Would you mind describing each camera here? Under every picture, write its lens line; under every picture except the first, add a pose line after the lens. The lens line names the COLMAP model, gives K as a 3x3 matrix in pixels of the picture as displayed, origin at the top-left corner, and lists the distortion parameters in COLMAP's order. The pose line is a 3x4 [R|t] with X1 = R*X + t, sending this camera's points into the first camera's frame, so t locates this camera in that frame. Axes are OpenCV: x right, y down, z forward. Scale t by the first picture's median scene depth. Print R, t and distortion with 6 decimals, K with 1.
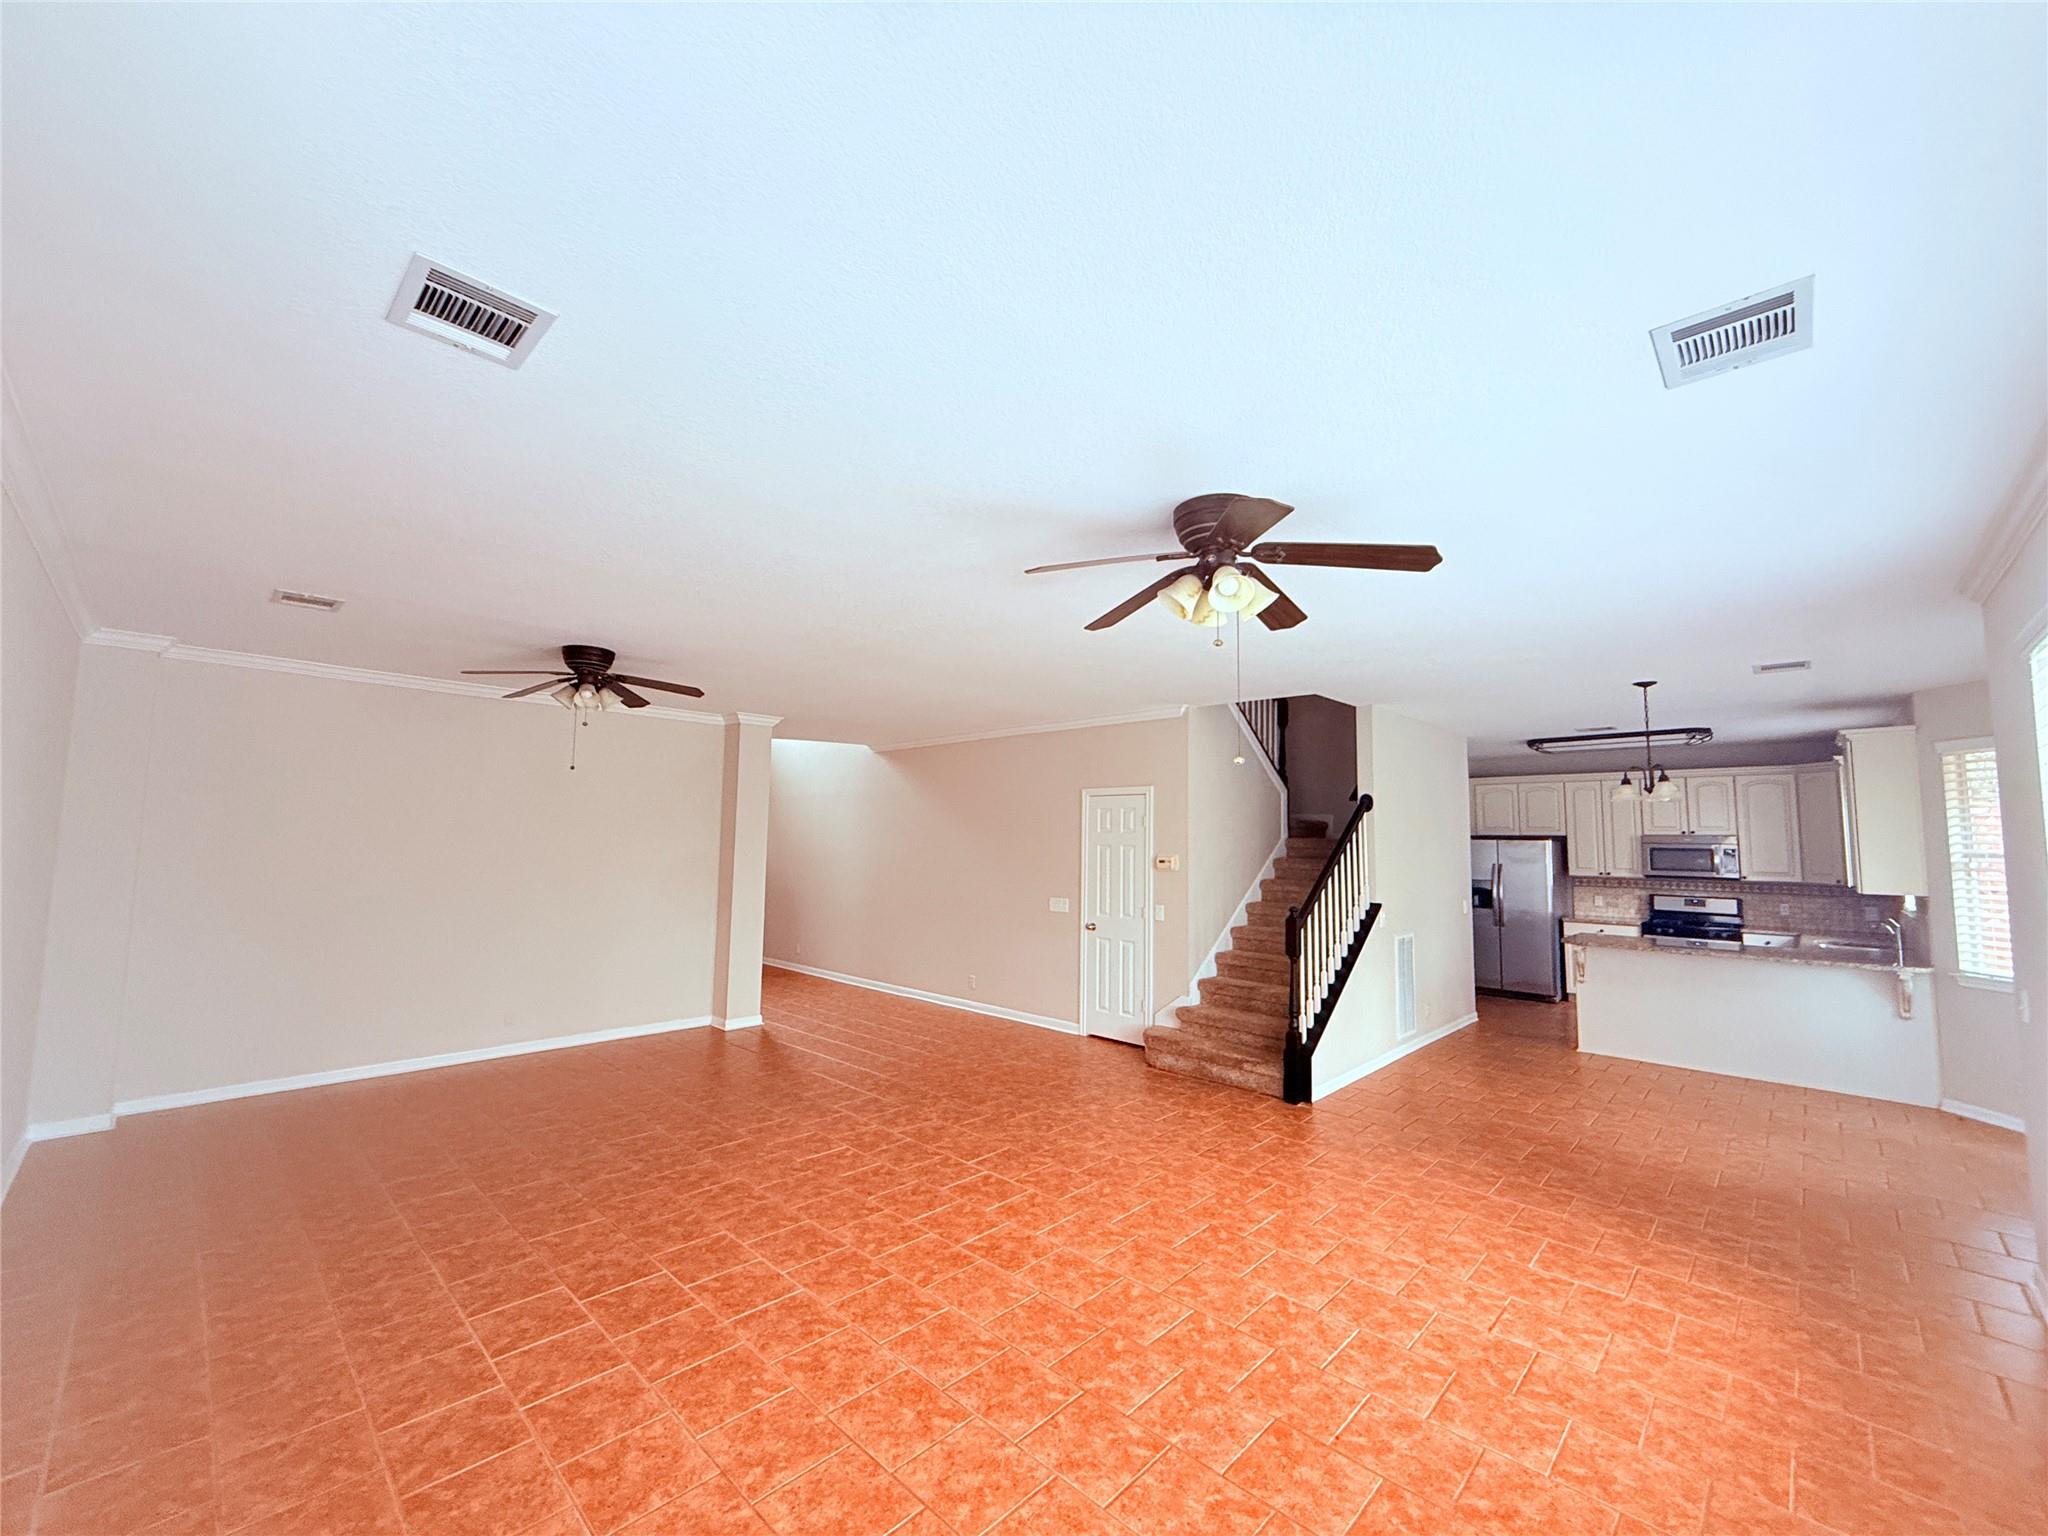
lens RADIAL K [[813.6, 0, 1016.7], [0, 813.6, 771.3], [0, 0, 1]] dist [0.001740, 0.000061]
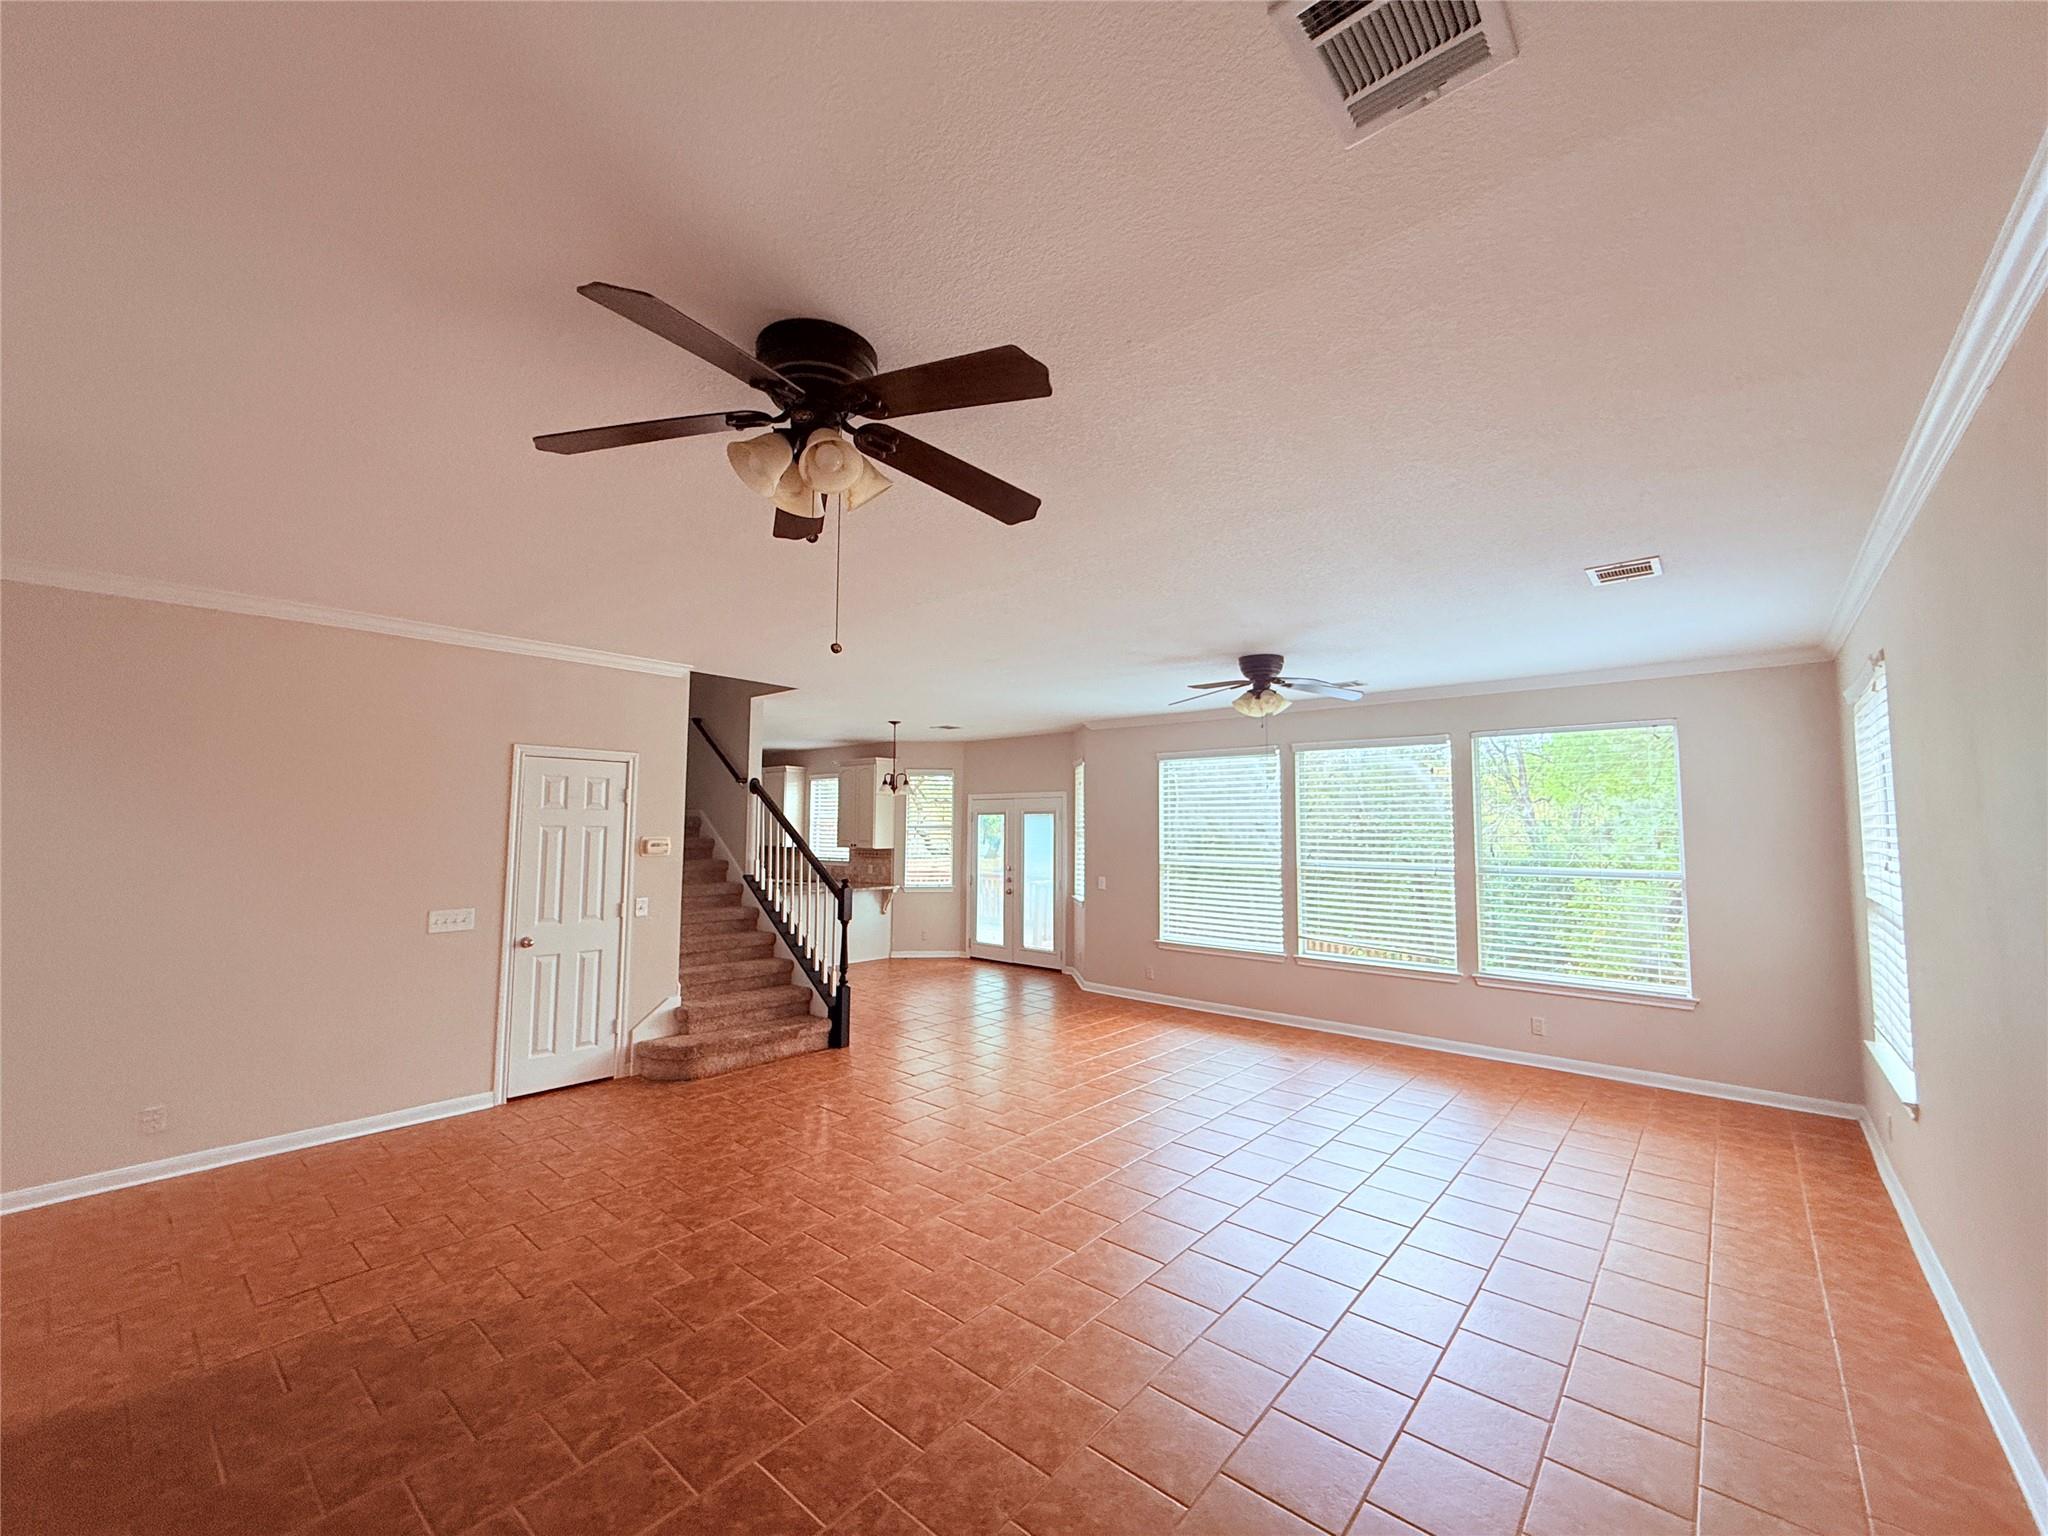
lens RADIAL K [[813.6, 0, 1016.7], [0, 813.6, 771.3], [0, 0, 1]] dist [0.001740, 0.000061]
pose [[-0.048438, 0.055047, 0.997308, -0.650051], [-0.094540, 0.993745, -0.059442, 0.047436], [-0.994342, -0.097165, -0.042931, 0.638872]]
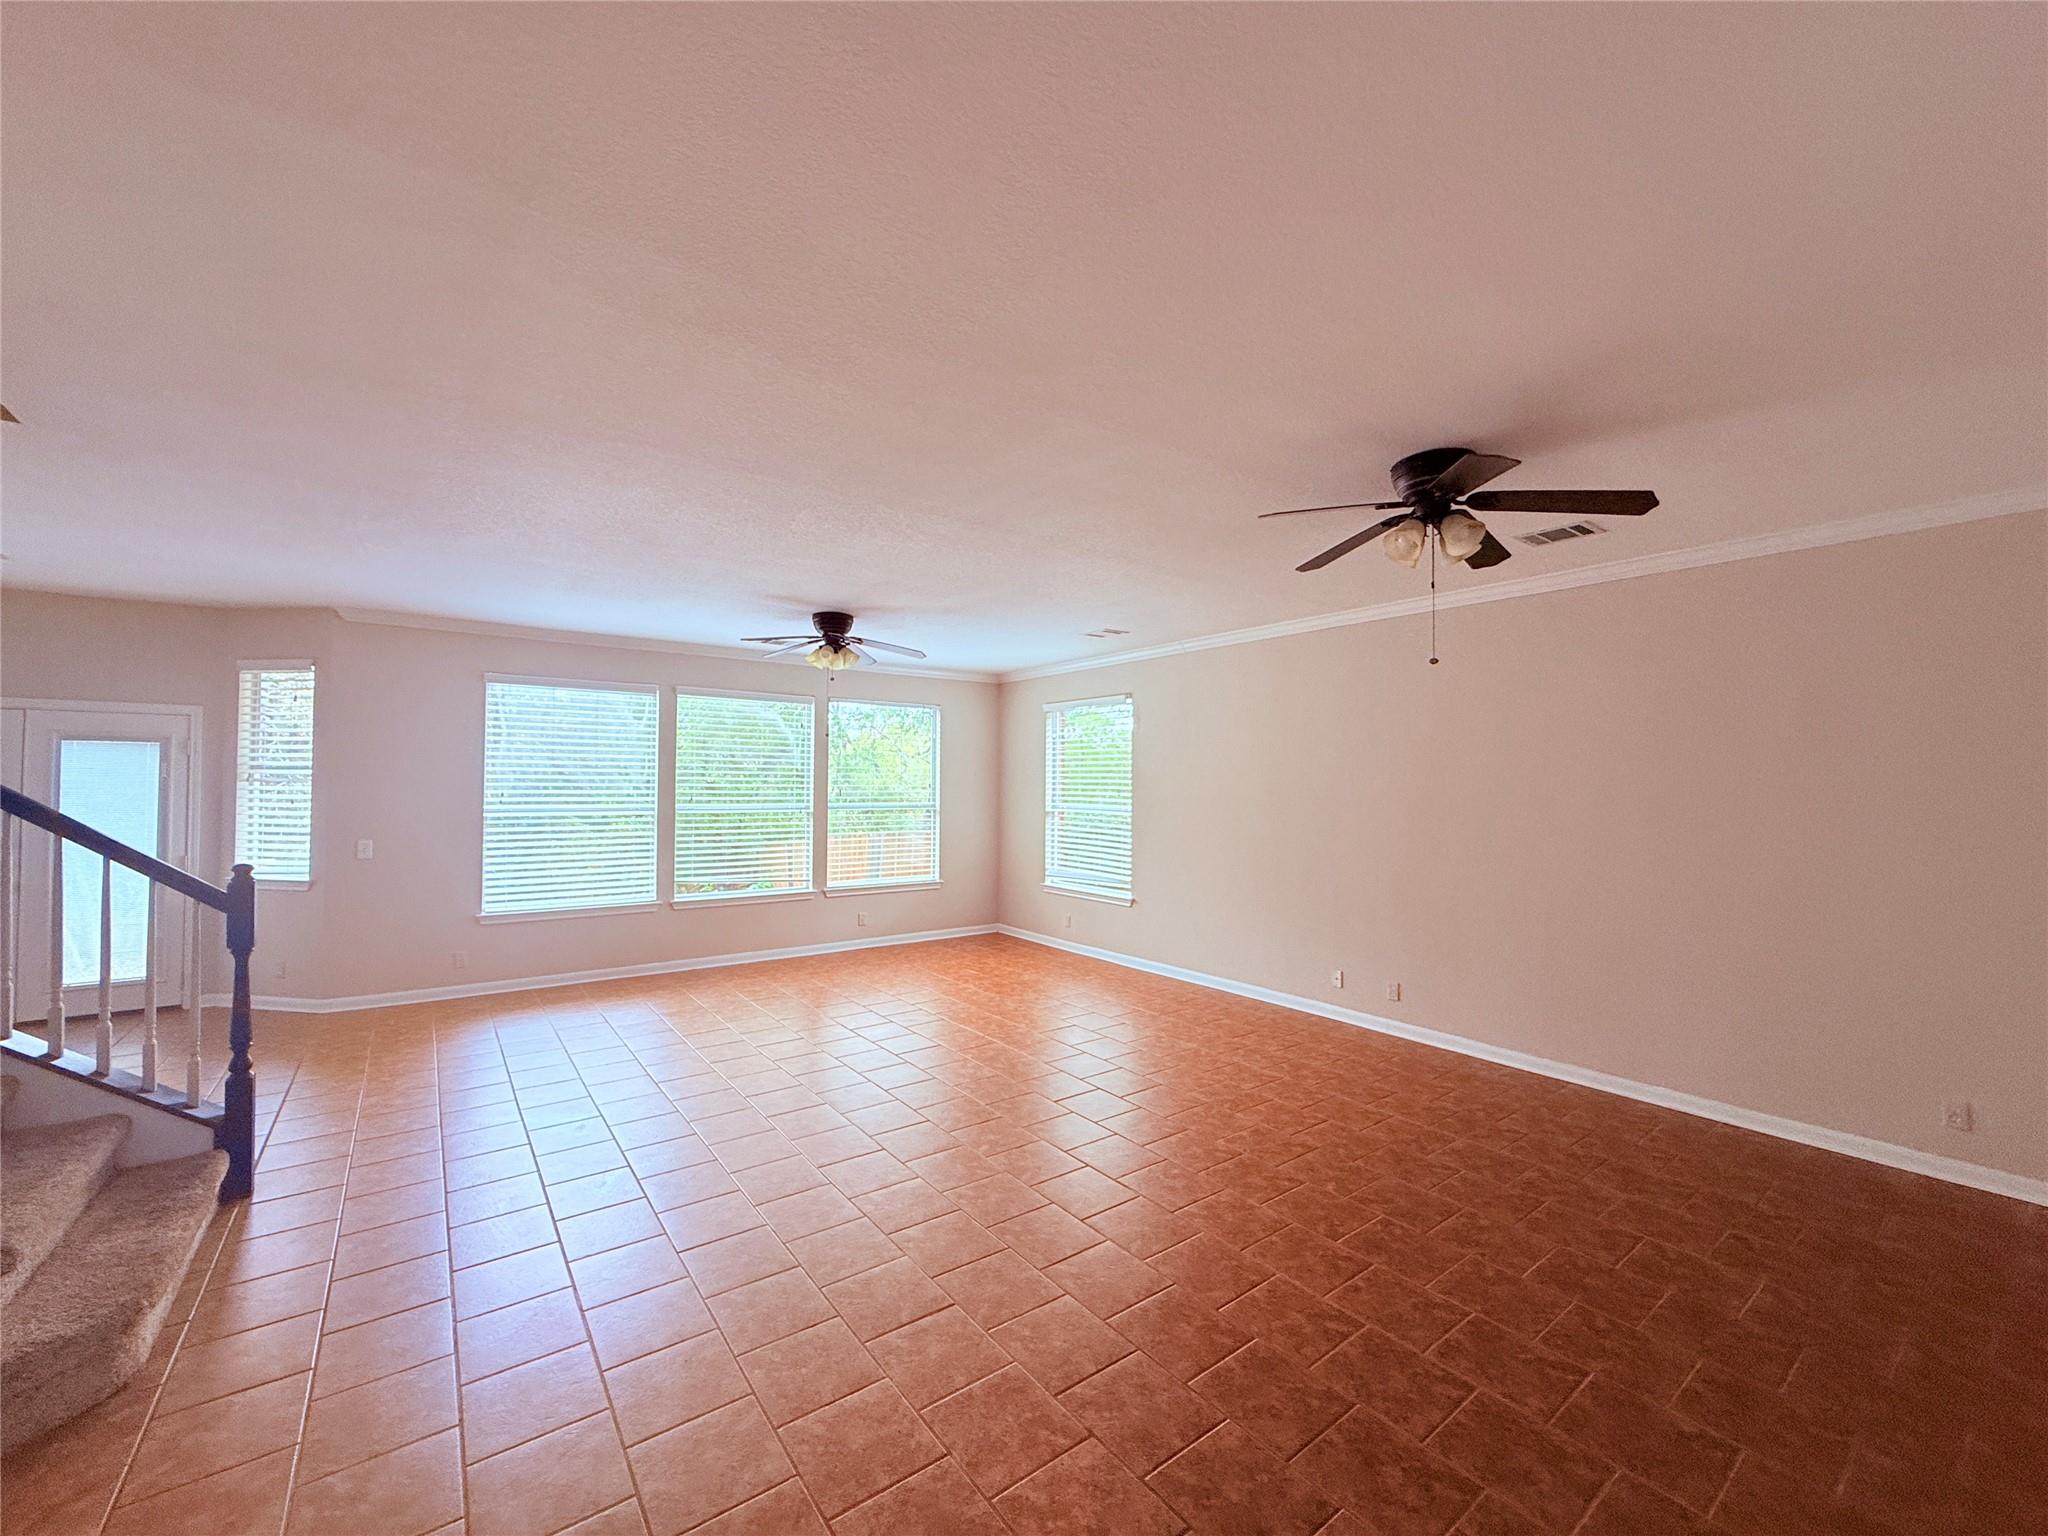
lens RADIAL K [[813.6, 0, 1016.7], [0, 813.6, 771.3], [0, 0, 1]] dist [0.001740, 0.000061]
pose [[-0.985368, -0.021159, 0.169122, -0.222421], [-0.038583, 0.994198, -0.100411, 0.108816], [-0.166016, -0.105467, -0.980467, 1.163378]]
